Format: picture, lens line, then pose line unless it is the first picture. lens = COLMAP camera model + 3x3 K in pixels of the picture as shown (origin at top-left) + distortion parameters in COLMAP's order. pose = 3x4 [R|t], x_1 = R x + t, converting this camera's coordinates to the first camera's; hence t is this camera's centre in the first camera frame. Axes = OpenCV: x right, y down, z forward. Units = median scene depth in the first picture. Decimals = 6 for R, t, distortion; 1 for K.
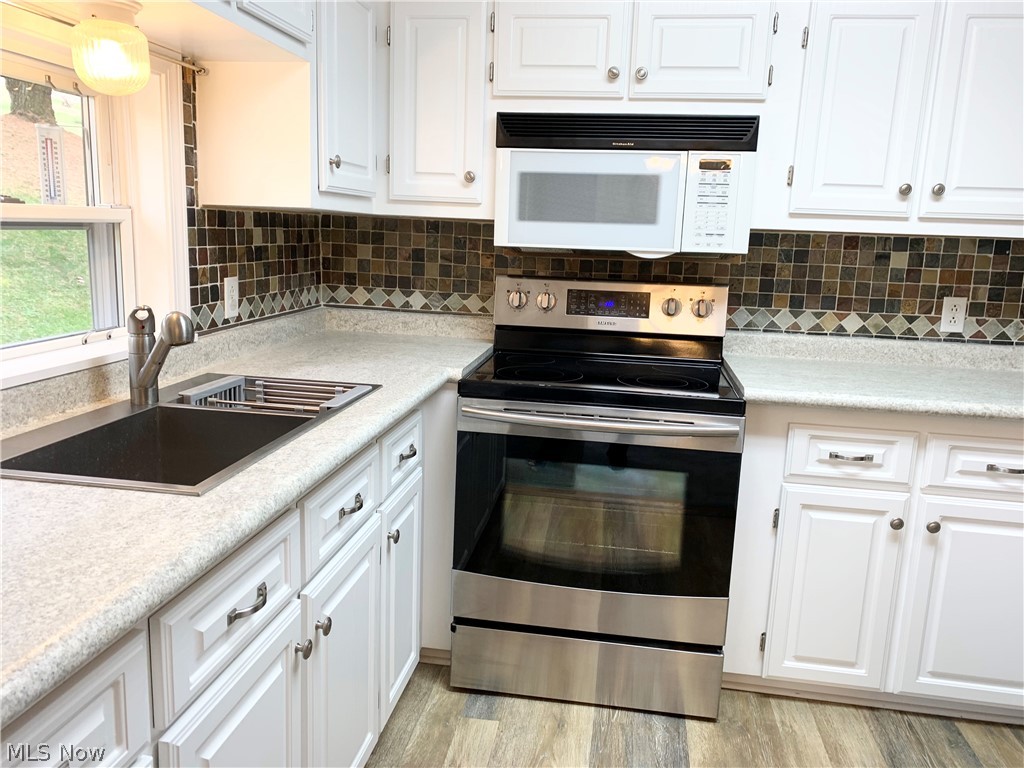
lens RADIAL K [[779.6, 0, 516.5], [0, 779.6, 372.2], [0, 0, 1]] dist [0.042357, -0.049502]
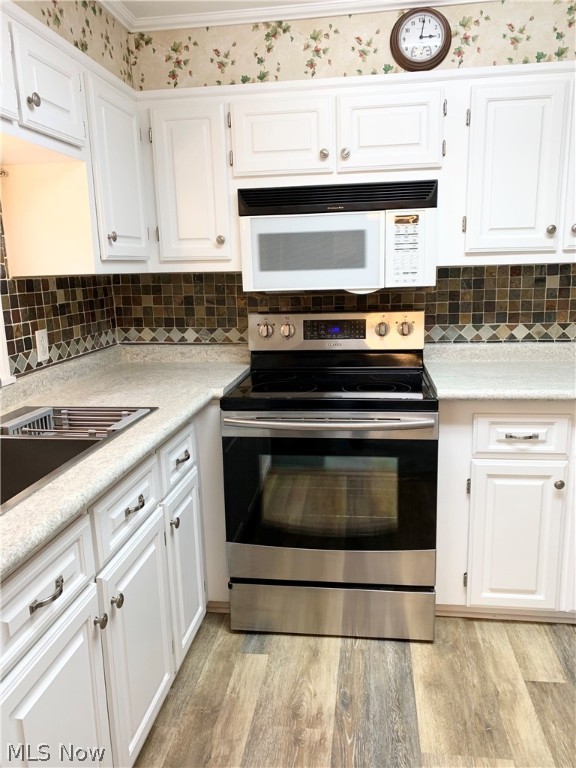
lens RADIAL K [[584.7, 0, 293.4], [0, 584.7, 382.3], [0, 0, 1]] dist [0.042357, -0.049502]
pose [[0.997746, -0.066615, 0.008067, 0.039868], [0.066492, 0.997679, 0.014668, -0.020834], [-0.009025, -0.014099, 0.999860, 0.018808]]
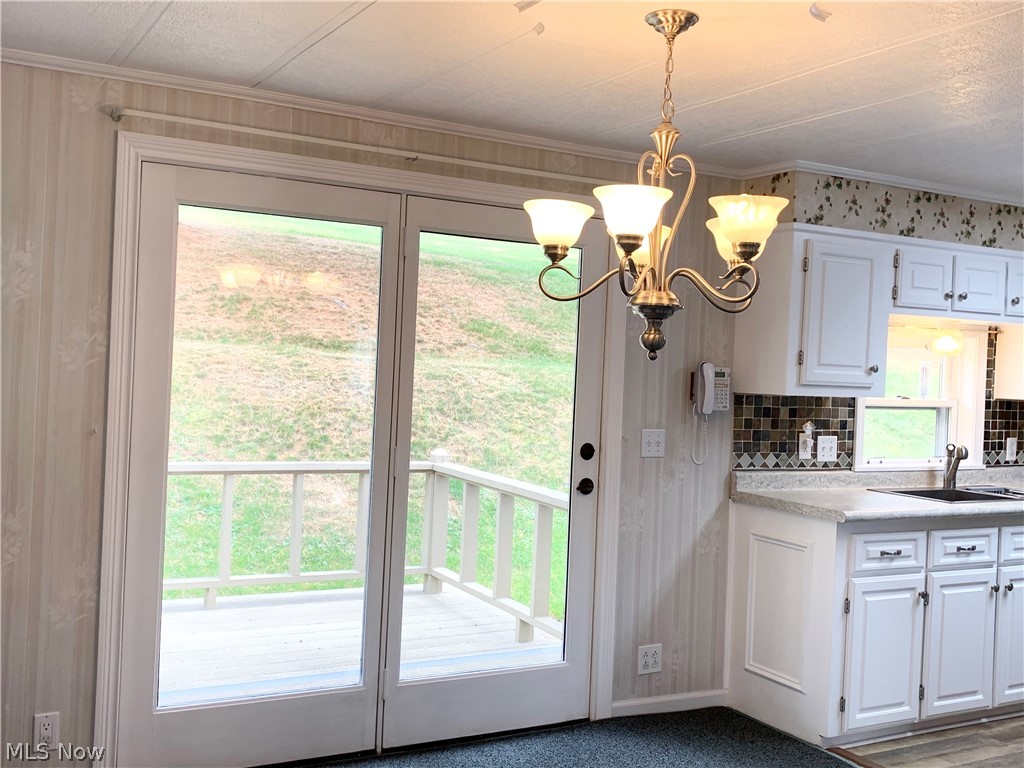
lens RADIAL K [[1095.9, 0, 521.4], [0, 1095.9, 359.4], [0, 0, 1]] dist [0.006921, 0.000000]
pose [[0.617937, -0.013733, -0.786108, 0.895745], [-0.158832, 0.977052, -0.141922, 0.231911], [0.770017, 0.212558, 0.601575, -1.373280]]
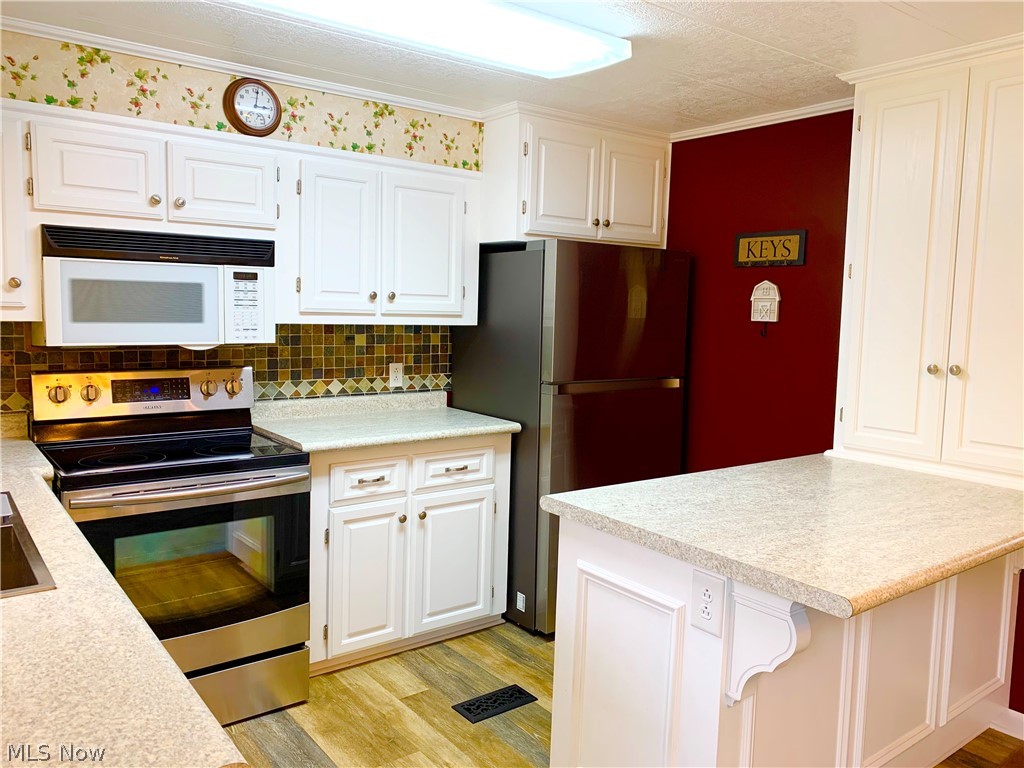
lens RADIAL K [[779.6, 0, 512.5], [0, 779.6, 378.2], [0, 0, 1]] dist [0.042357, -0.049502]
pose [[0.690672, -0.087175, 0.717895, -0.386825], [0.132055, 0.991220, -0.006681, -0.032256], [-0.711009, 0.099416, 0.696119, -0.194272]]
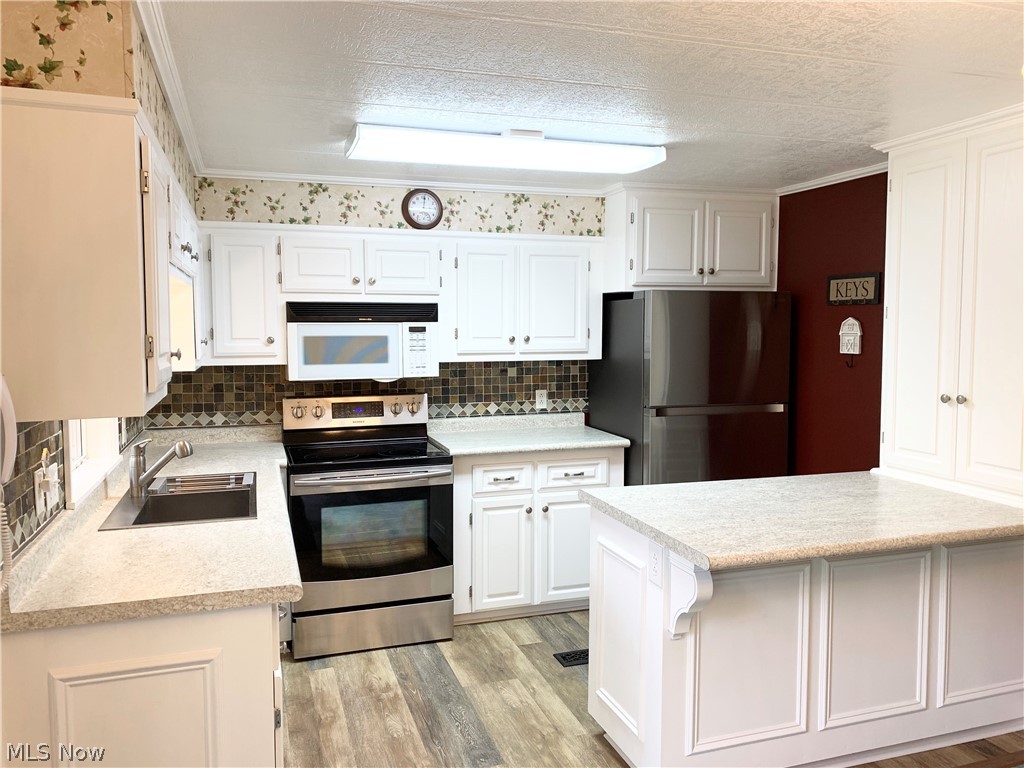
lens RADIAL K [[779.6, 0, 519.2], [0, 779.6, 374.2], [0, 0, 1]] dist [0.042357, -0.049502]
pose [[0.885534, -0.069726, 0.459311, -0.373562], [0.118570, 0.989851, -0.078334, 0.007019], [-0.449188, 0.123828, 0.884815, -0.689298]]
